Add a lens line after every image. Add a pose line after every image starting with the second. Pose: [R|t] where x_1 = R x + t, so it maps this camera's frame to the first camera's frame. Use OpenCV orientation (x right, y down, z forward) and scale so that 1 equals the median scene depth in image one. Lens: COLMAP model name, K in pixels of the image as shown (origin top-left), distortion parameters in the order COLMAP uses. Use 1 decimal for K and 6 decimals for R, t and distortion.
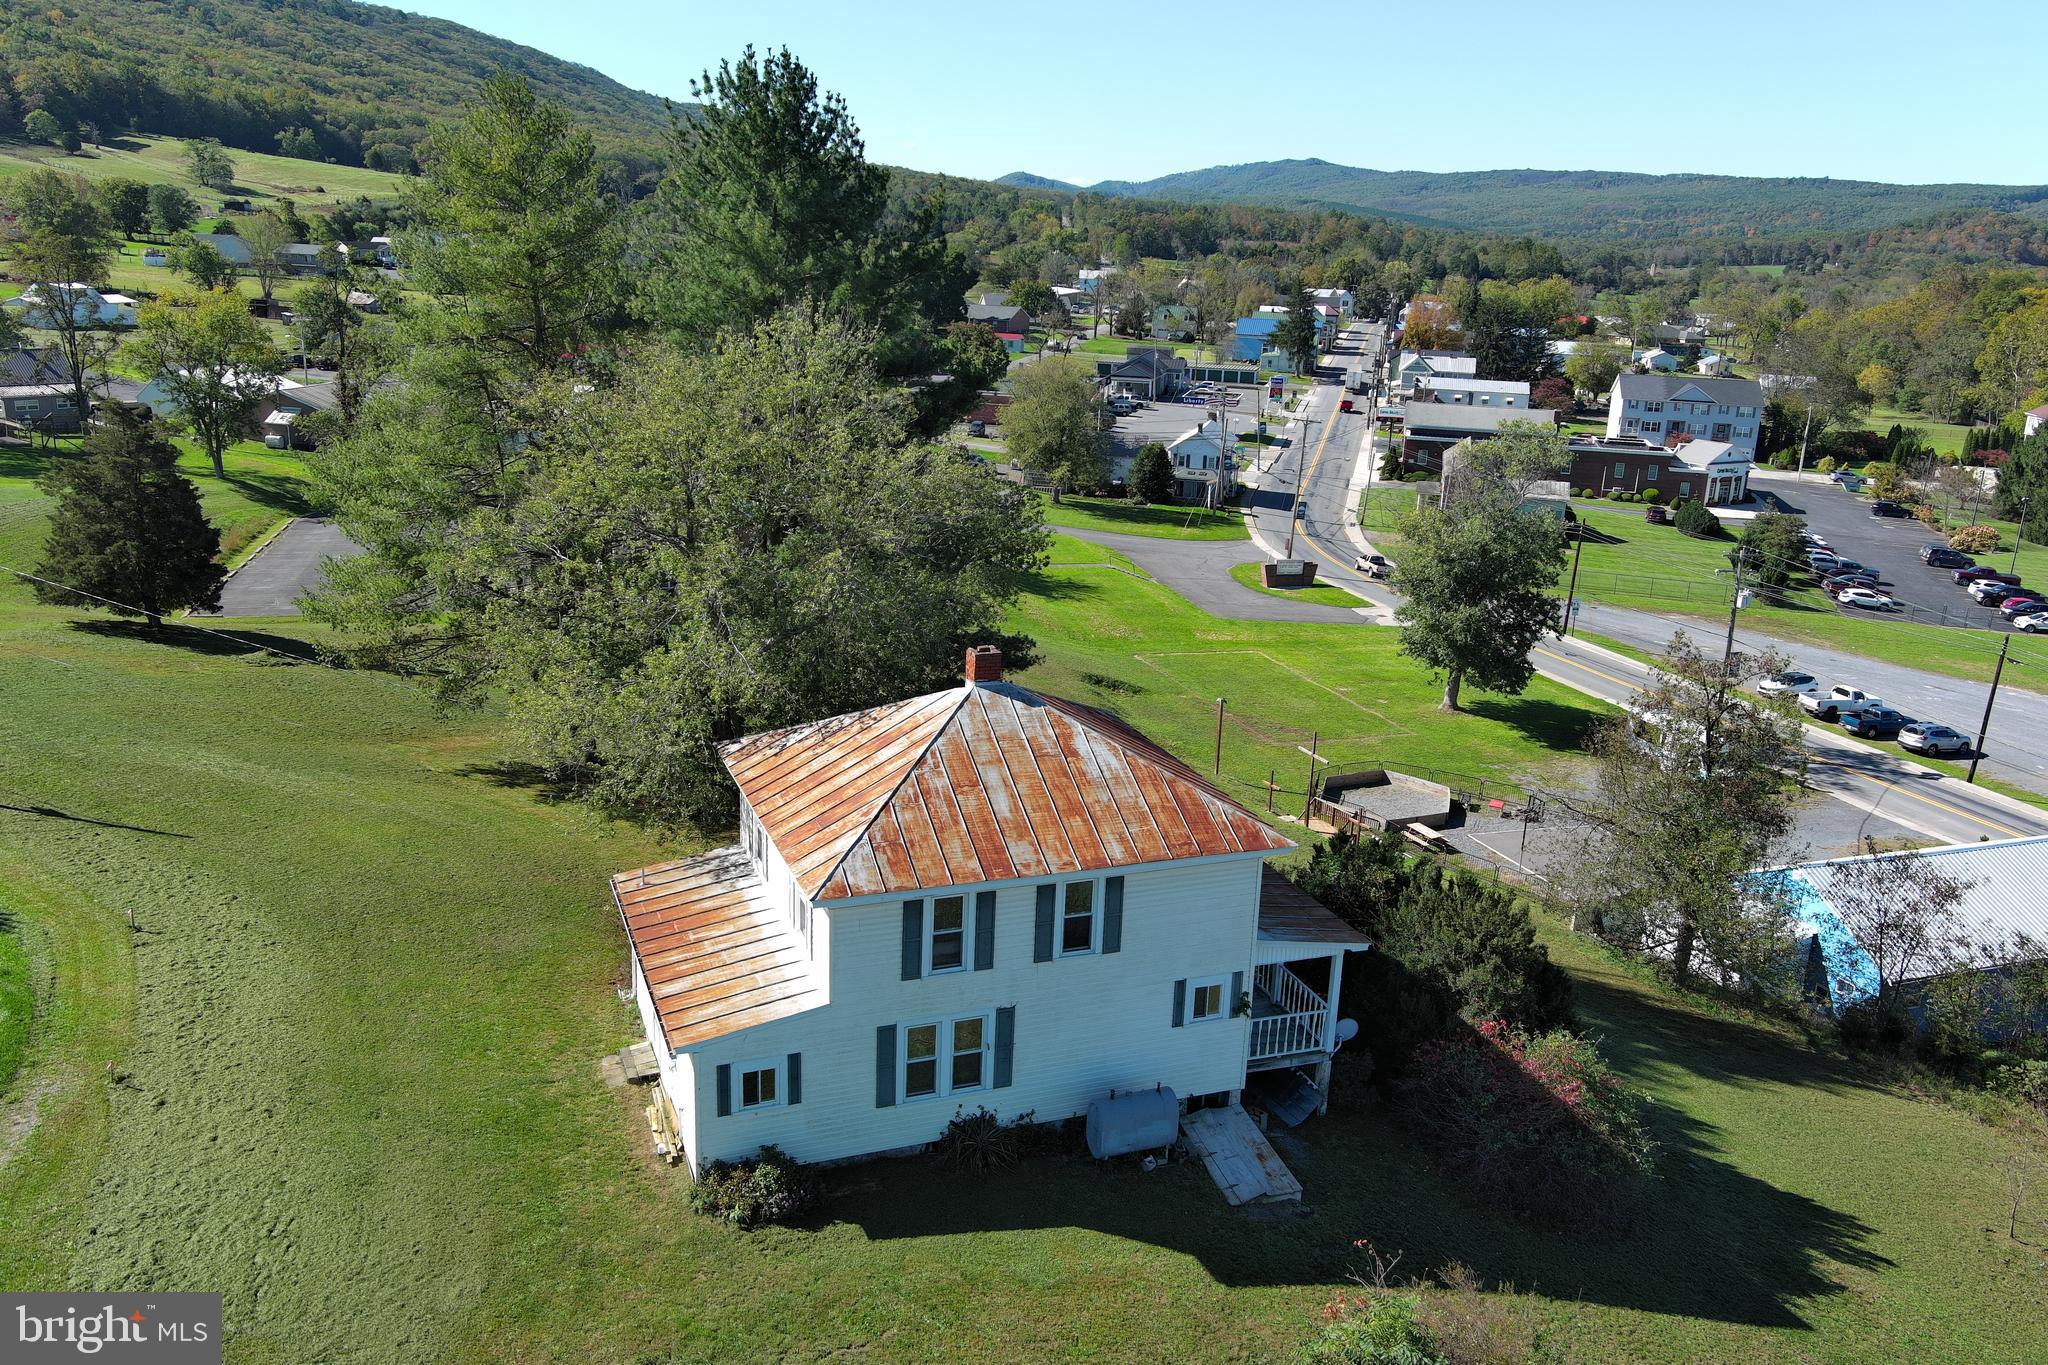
lens RADIAL K [[1589.2, 0, 1016.9], [0, 1589.2, 683.1], [0, 0, 1]] dist [0.014851, -0.004594]
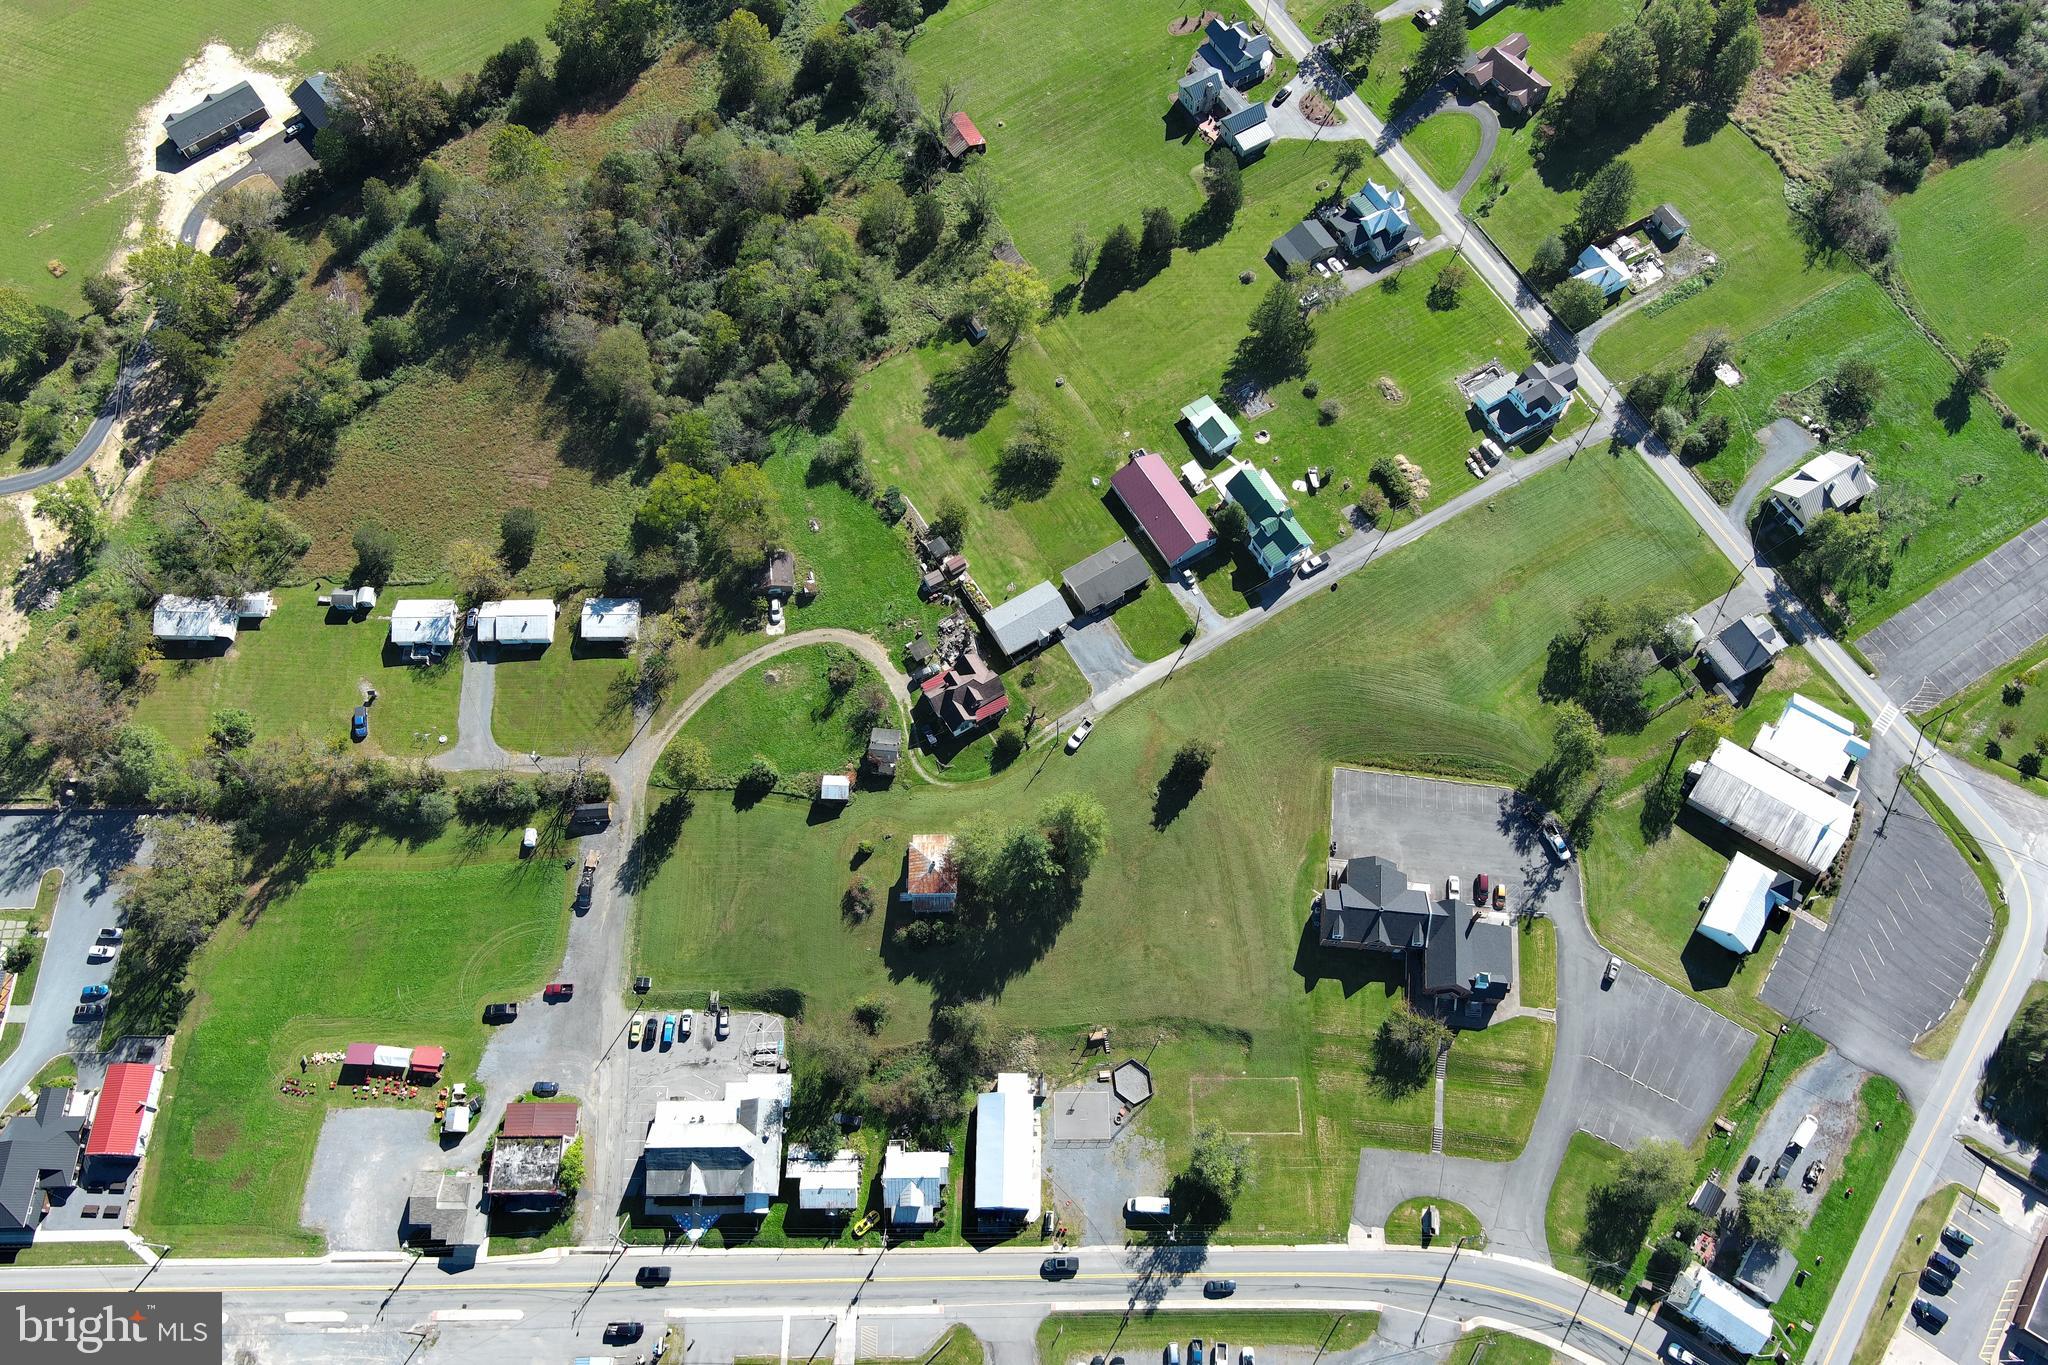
lens RADIAL K [[1589.2, 0, 1020.6], [0, 1589.2, 650.7], [0, 0, 1]] dist [0.014851, -0.004594]
pose [[-0.349677, 0.827910, -0.438509, 0.794471], [-0.257506, 0.365097, 0.894648, -2.485367], [0.900787, 0.425756, 0.085526, 0.052924]]
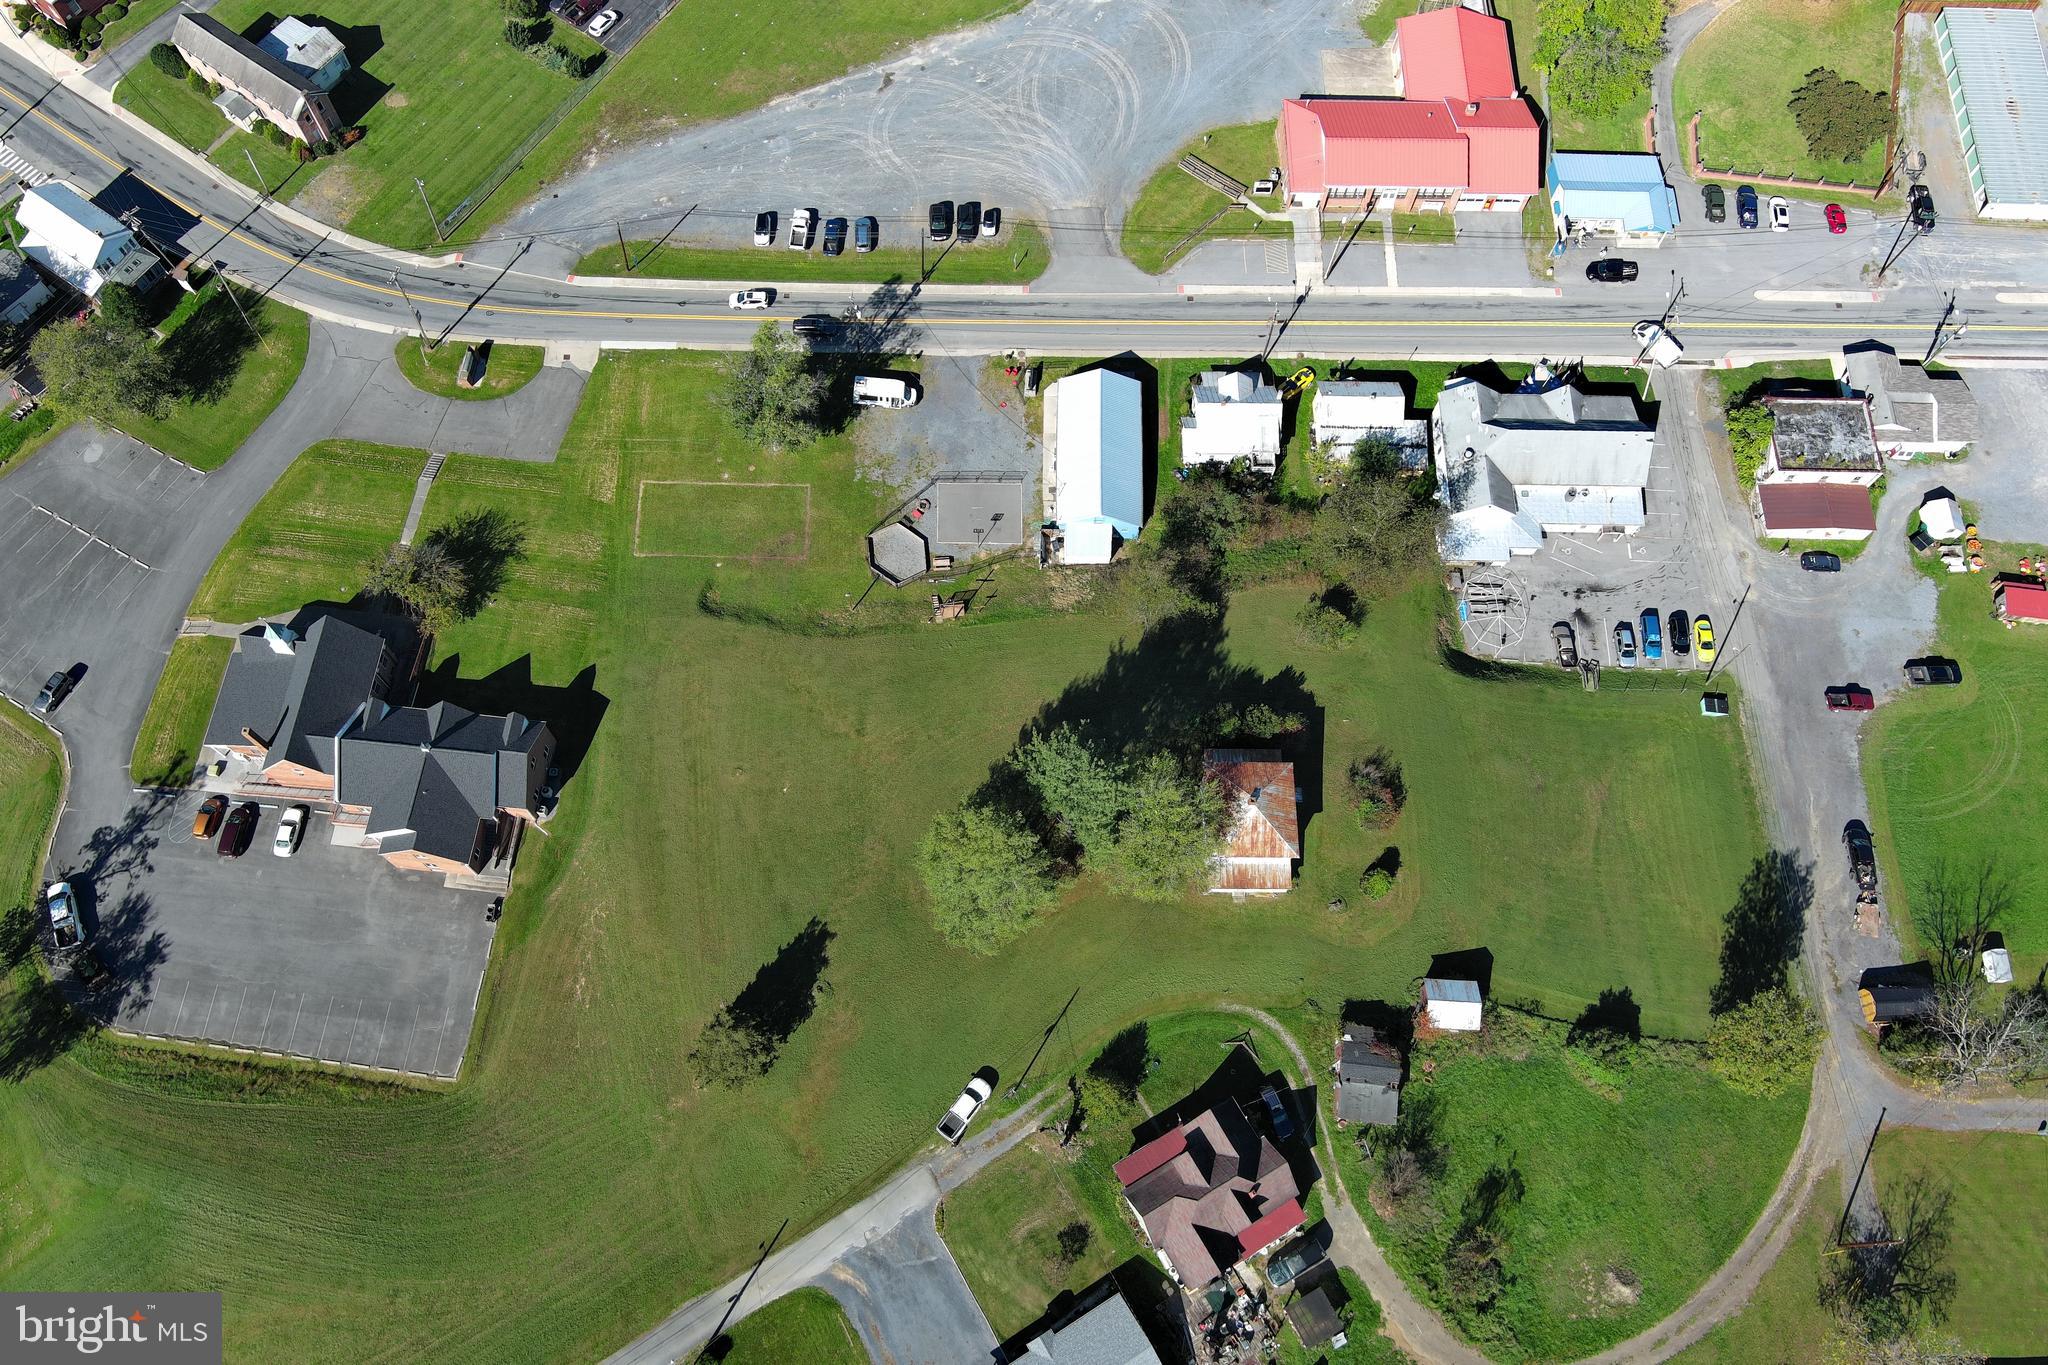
lens RADIAL K [[1589.2, 0, 1005.5], [0, 1589.2, 699.3], [0, 0, 1]] dist [0.014851, -0.004594]
pose [[0.355209, -0.880494, 0.313937, -0.434326], [0.245921, 0.412028, 0.877357, -1.293484], [-0.901859, -0.234442, 0.362888, 0.010276]]
